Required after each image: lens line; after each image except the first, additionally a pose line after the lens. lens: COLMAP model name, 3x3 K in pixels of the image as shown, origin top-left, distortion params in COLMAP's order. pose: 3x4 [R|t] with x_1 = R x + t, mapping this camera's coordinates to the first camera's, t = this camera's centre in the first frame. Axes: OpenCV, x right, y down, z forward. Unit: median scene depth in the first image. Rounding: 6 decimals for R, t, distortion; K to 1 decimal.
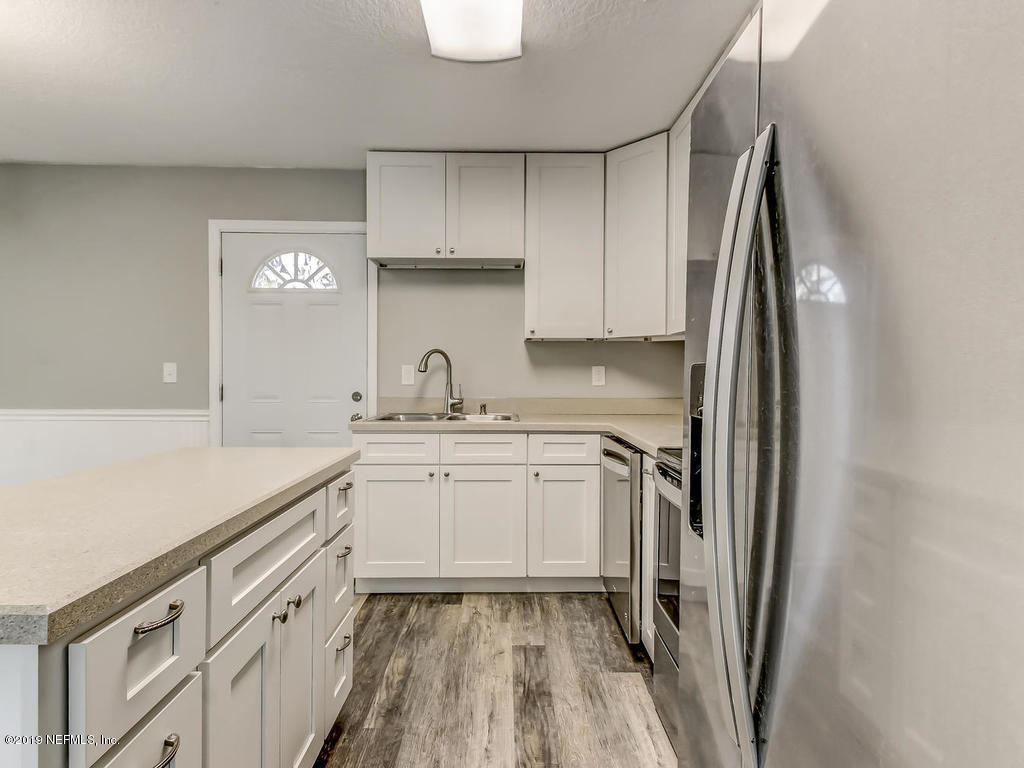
lens RADIAL K [[538.4, 0, 511.8], [0, 538.4, 378.7], [0, 0, 1]] dist [0.031298, -0.015957]
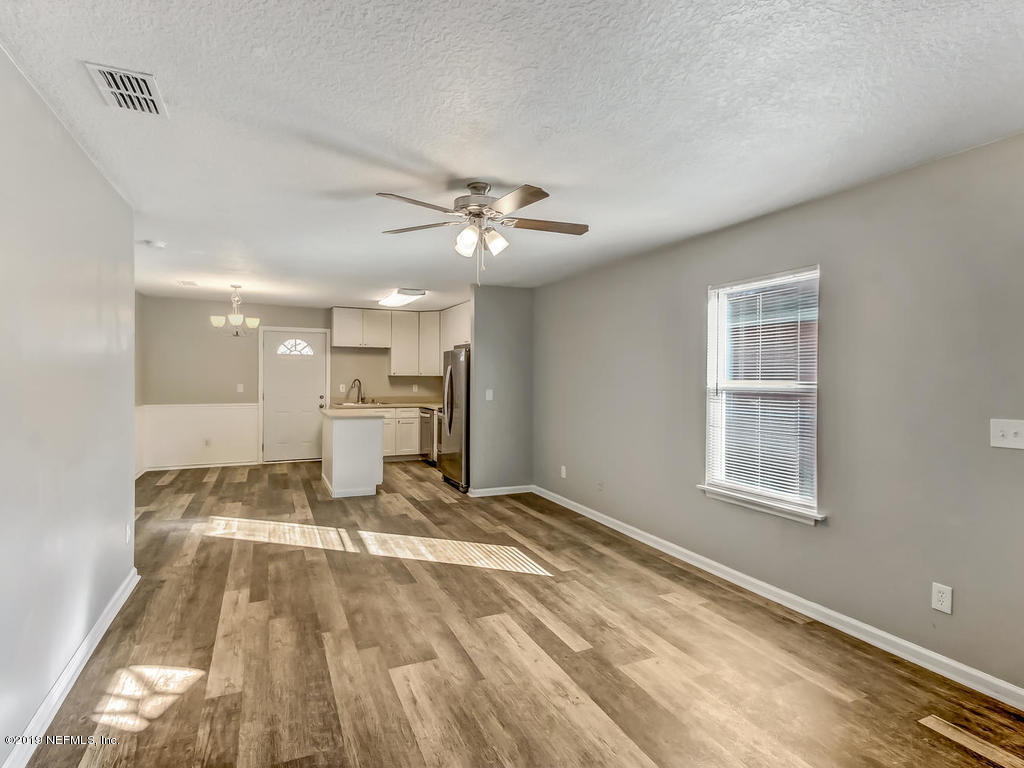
lens RADIAL K [[529.8, 0, 509.0], [0, 529.8, 394.0], [0, 0, 1]] dist [0.035394, -0.019864]
pose [[0.913804, -0.013048, 0.405946, -0.530909], [0.000943, 0.999549, 0.030006, -0.060188], [-0.406154, -0.027037, 0.913404, -1.771338]]
